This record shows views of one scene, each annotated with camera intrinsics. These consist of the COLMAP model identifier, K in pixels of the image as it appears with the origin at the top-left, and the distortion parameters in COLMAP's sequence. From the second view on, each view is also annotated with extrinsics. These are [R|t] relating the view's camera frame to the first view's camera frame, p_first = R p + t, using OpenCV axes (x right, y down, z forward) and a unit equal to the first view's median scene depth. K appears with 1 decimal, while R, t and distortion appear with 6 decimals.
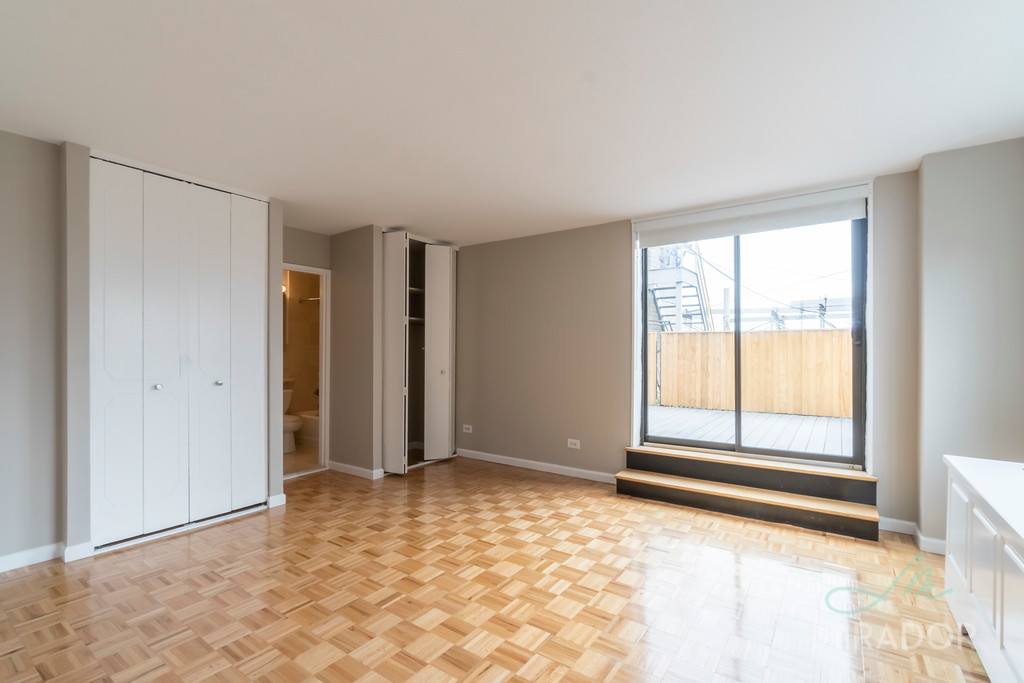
lens RADIAL K [[469.3, 0, 512.0], [0, 469.3, 341.5], [0, 0, 1]] dist [0.001245, 0.000136]
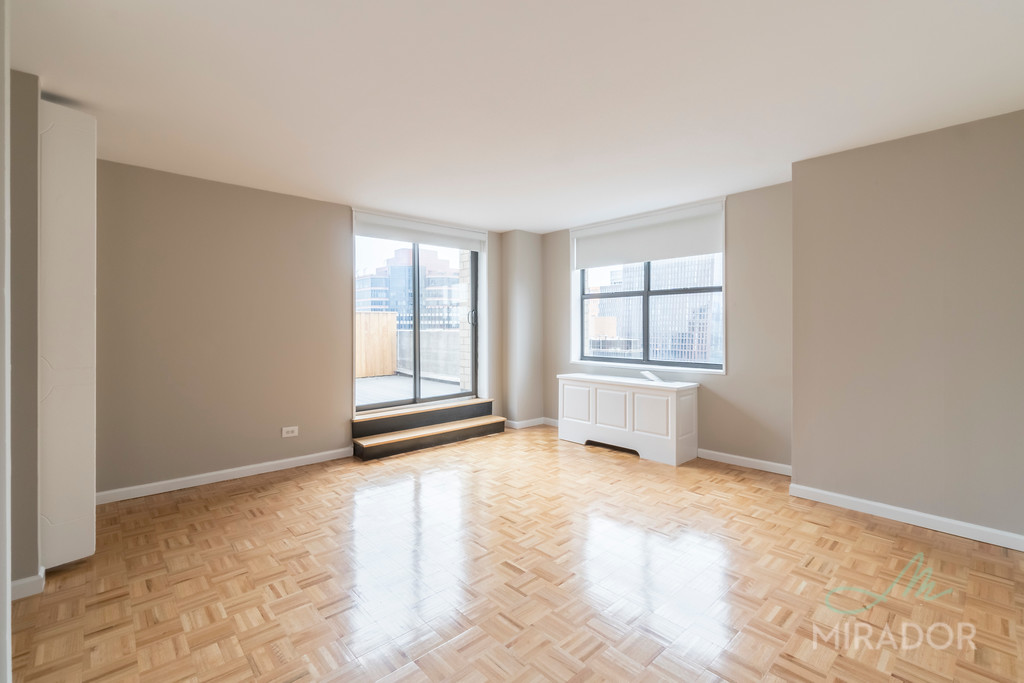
lens RADIAL K [[447.3, 0, 509.3], [0, 447.3, 330.5], [0, 0, 1]] dist [-0.000823, -0.000102]
pose [[0.206096, -0.006518, 0.978510, -0.729594], [-0.018480, 0.999774, 0.010552, 0.006431], [-0.978357, -0.020258, 0.205929, 0.481080]]
